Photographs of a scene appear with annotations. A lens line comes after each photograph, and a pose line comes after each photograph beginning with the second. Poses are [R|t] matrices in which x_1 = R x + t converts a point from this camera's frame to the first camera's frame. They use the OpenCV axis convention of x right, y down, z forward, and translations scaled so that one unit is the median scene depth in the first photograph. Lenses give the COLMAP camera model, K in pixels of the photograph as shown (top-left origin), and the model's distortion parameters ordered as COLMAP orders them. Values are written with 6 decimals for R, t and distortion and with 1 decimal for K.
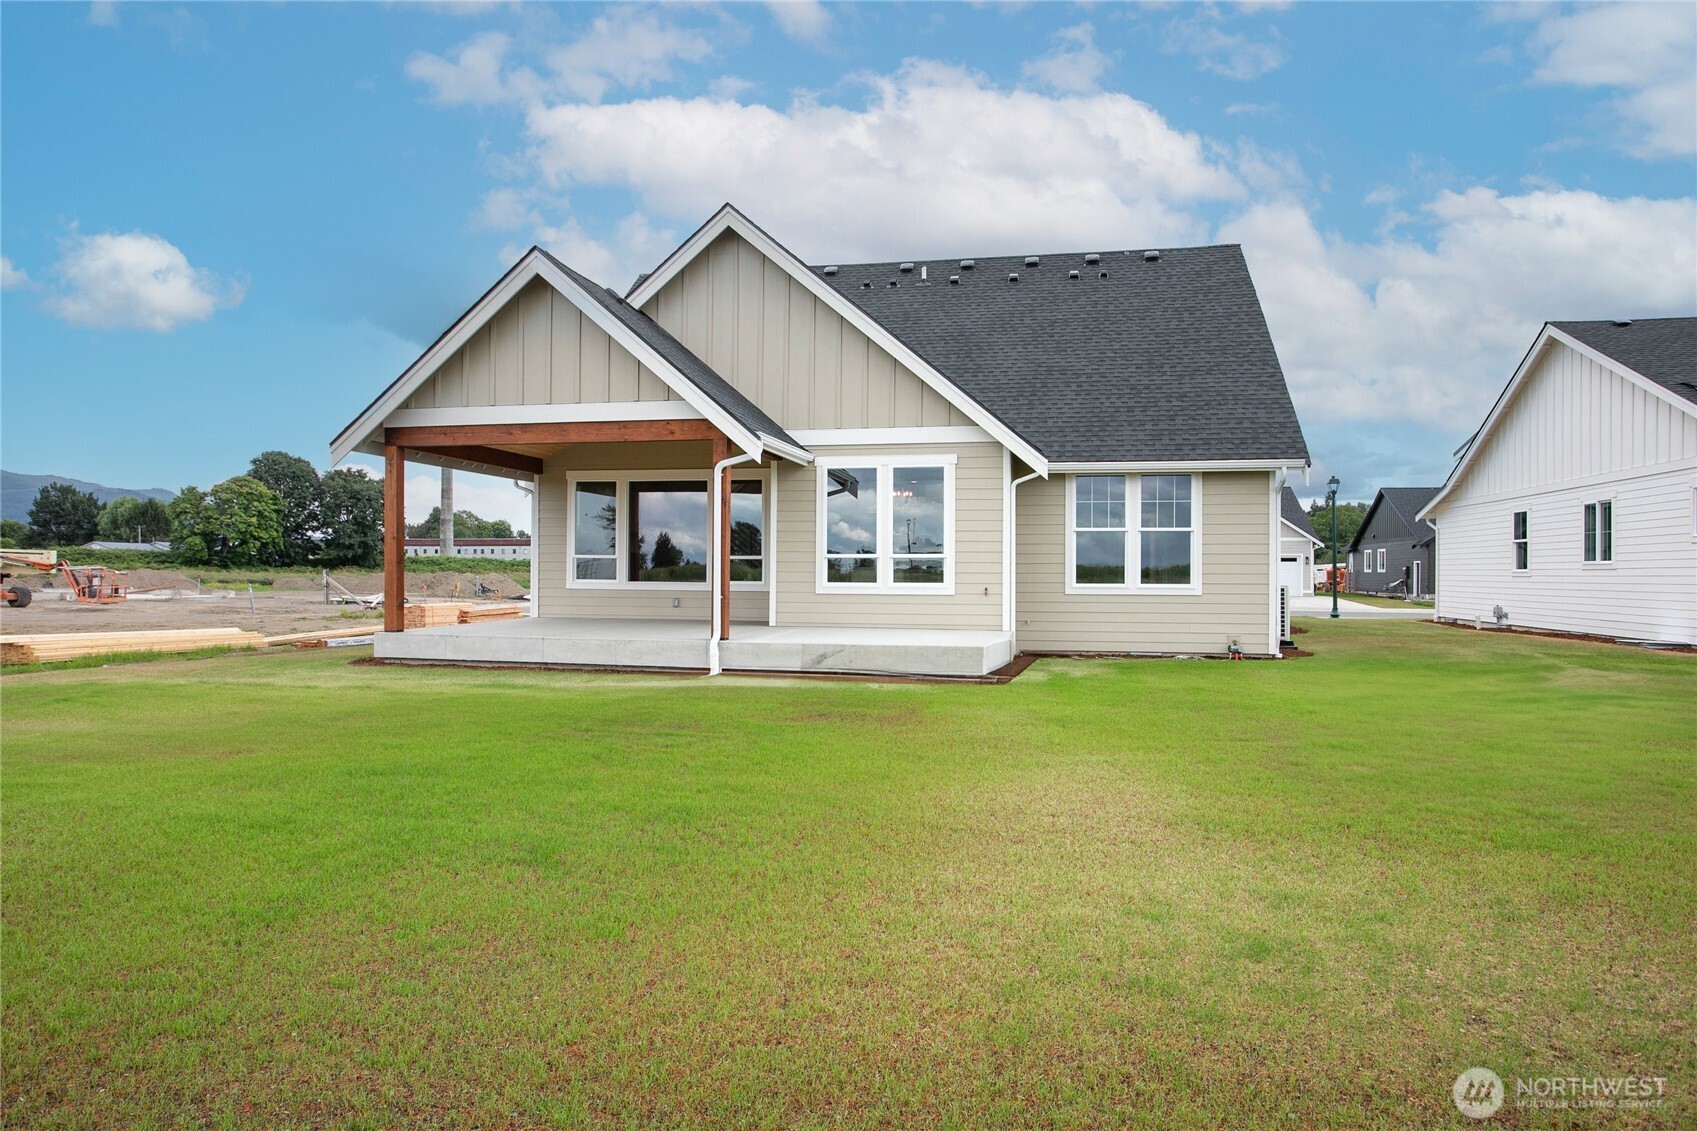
lens RADIAL K [[1031.5, 0, 834.2], [0, 1031.5, 582.1], [0, 0, 1]] dist [-0.019910, 0.011608]
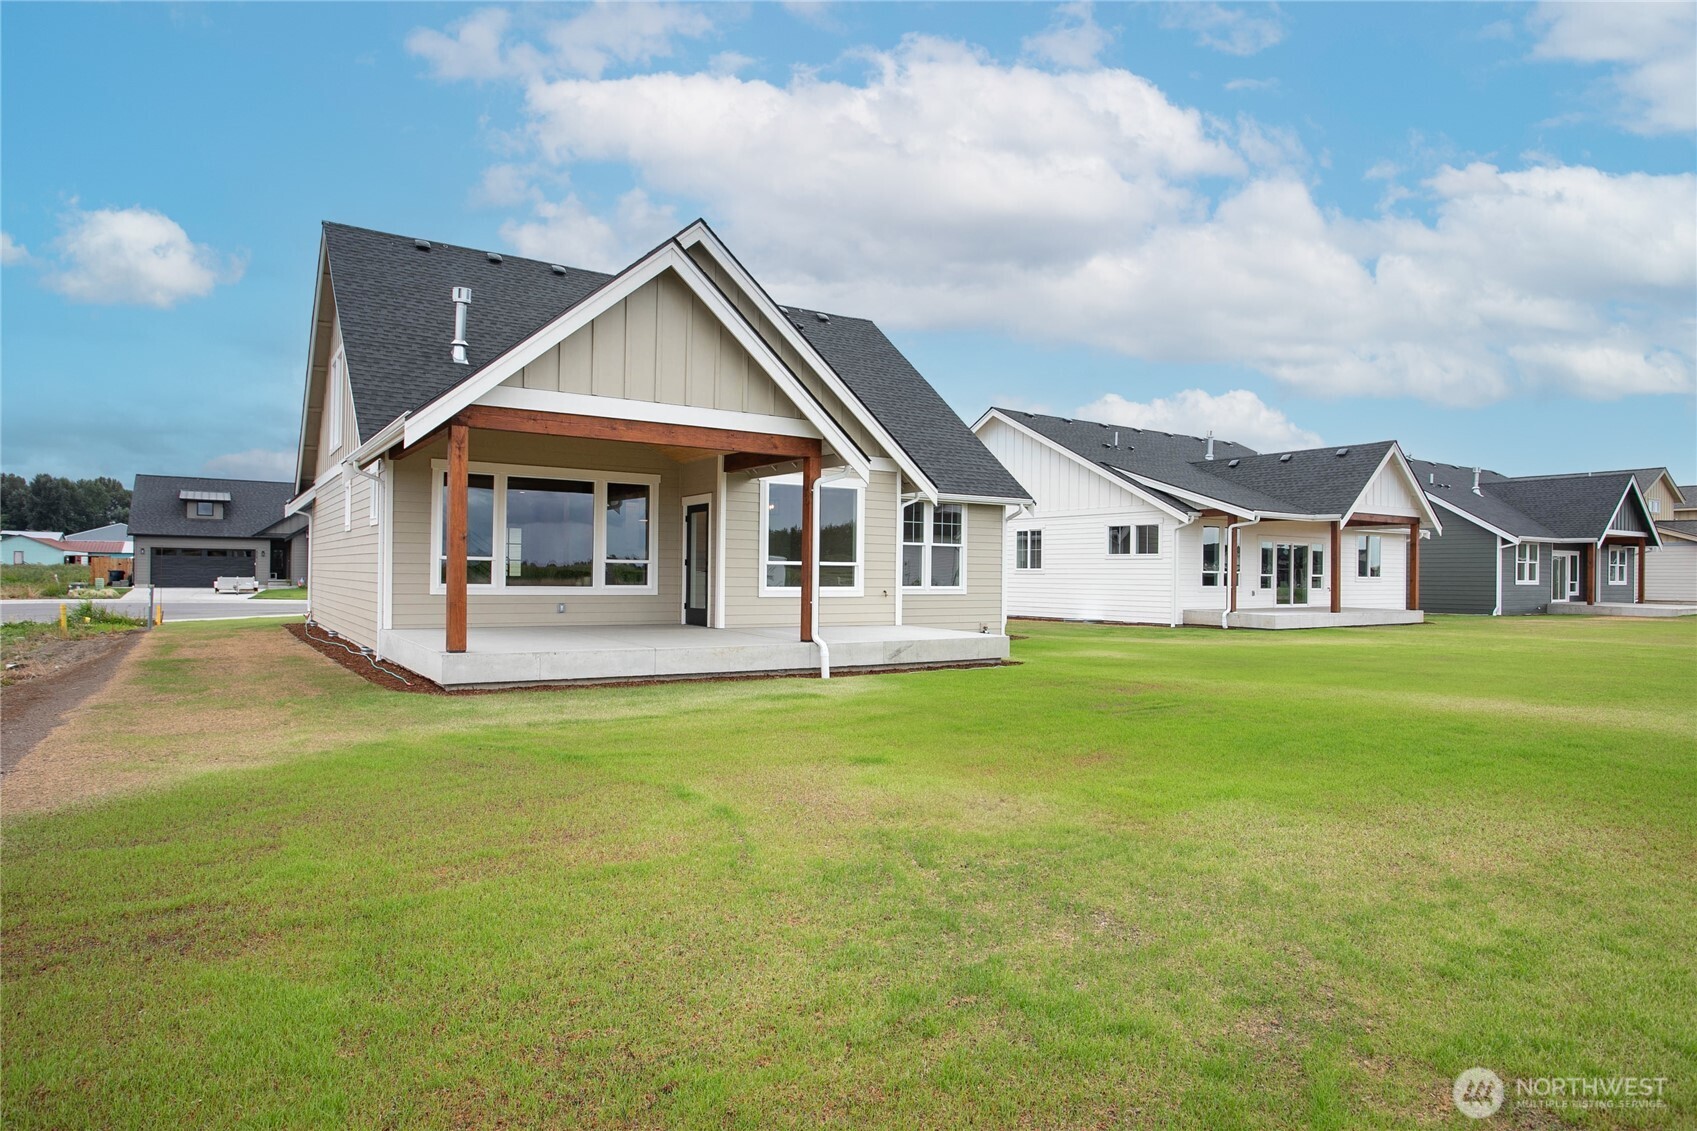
lens RADIAL K [[1009.1, 0, 843.4], [0, 1009.1, 565.7], [0, 0, 1]] dist [-0.001786, -0.000048]
pose [[0.693622, 0.007771, 0.720297, -0.724021], [0.000669, 0.999934, -0.011432, -0.009910], [-0.720339, 0.008411, 0.693571, 0.200190]]
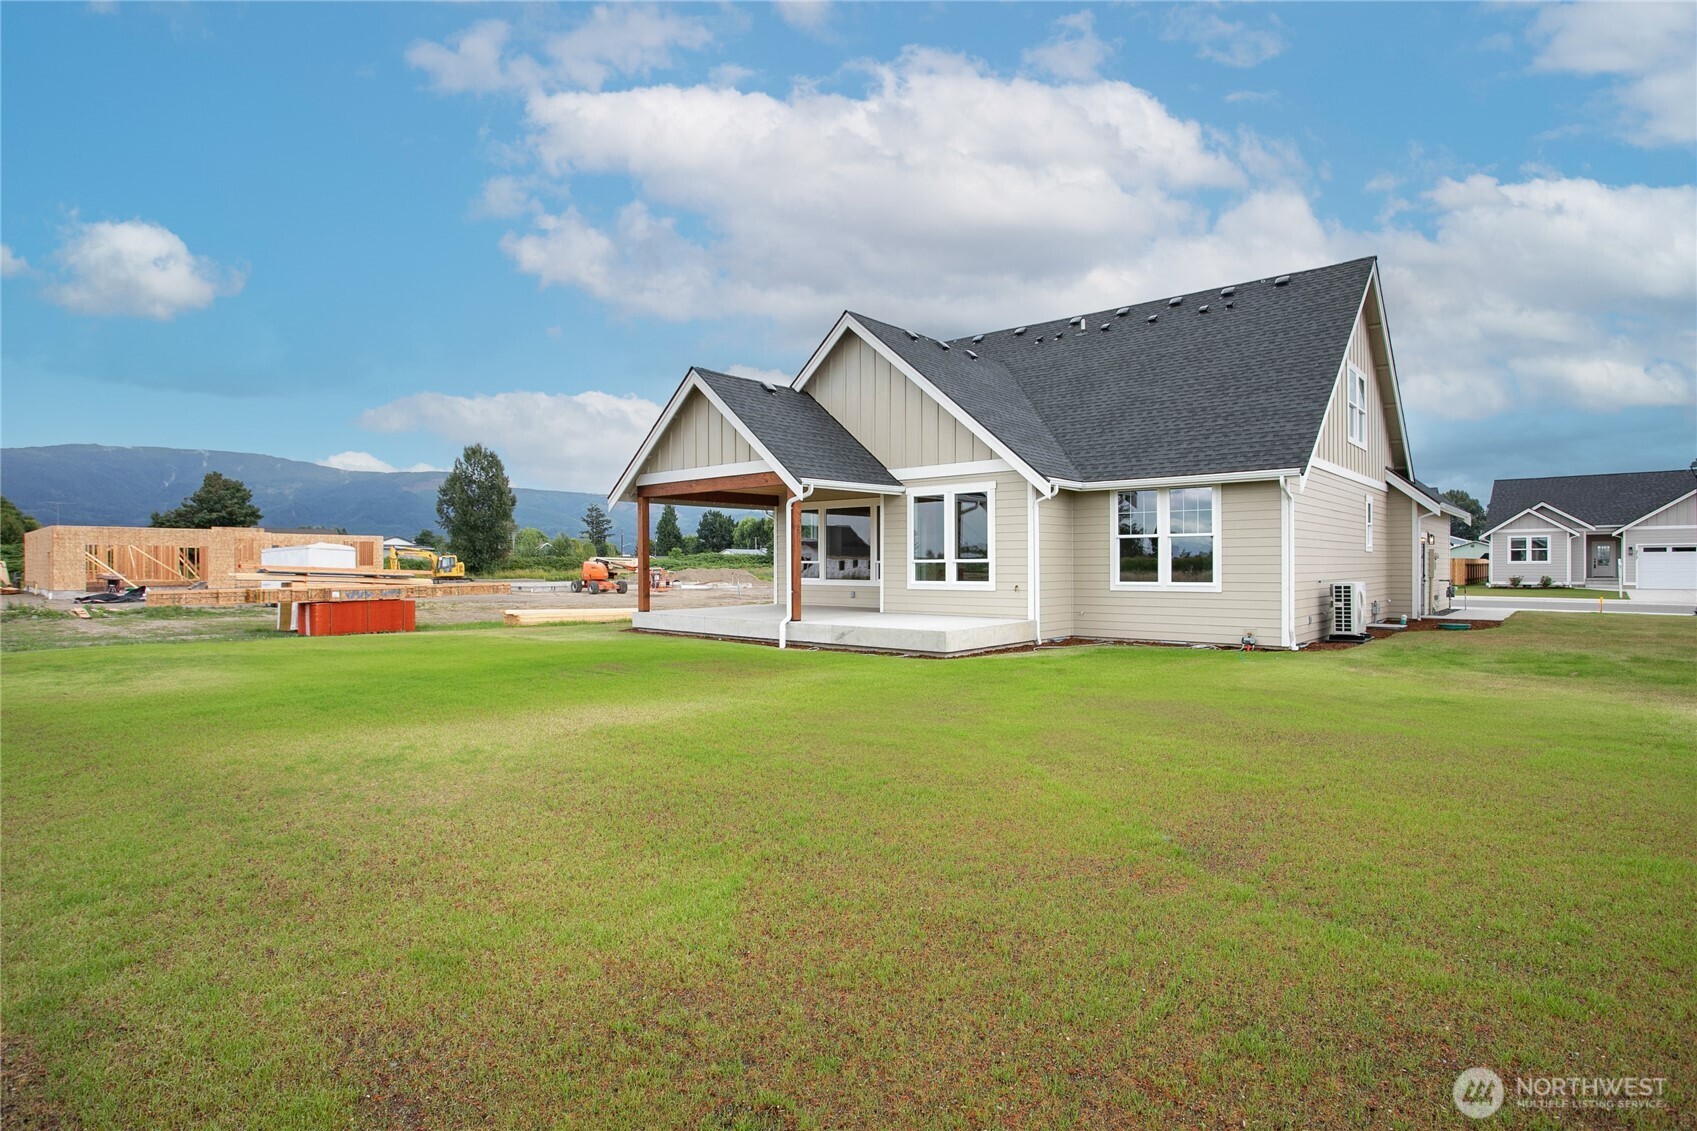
lens RADIAL K [[858.9, 0, 853.0], [0, 858.9, 567.9], [0, 0, 1]] dist [-0.007368, 0.002988]
pose [[0.878534, -0.006169, -0.477639, 0.460105], [0.001911, 0.999954, -0.009400, -0.006104], [0.477675, 0.007345, 0.878506, -0.022207]]
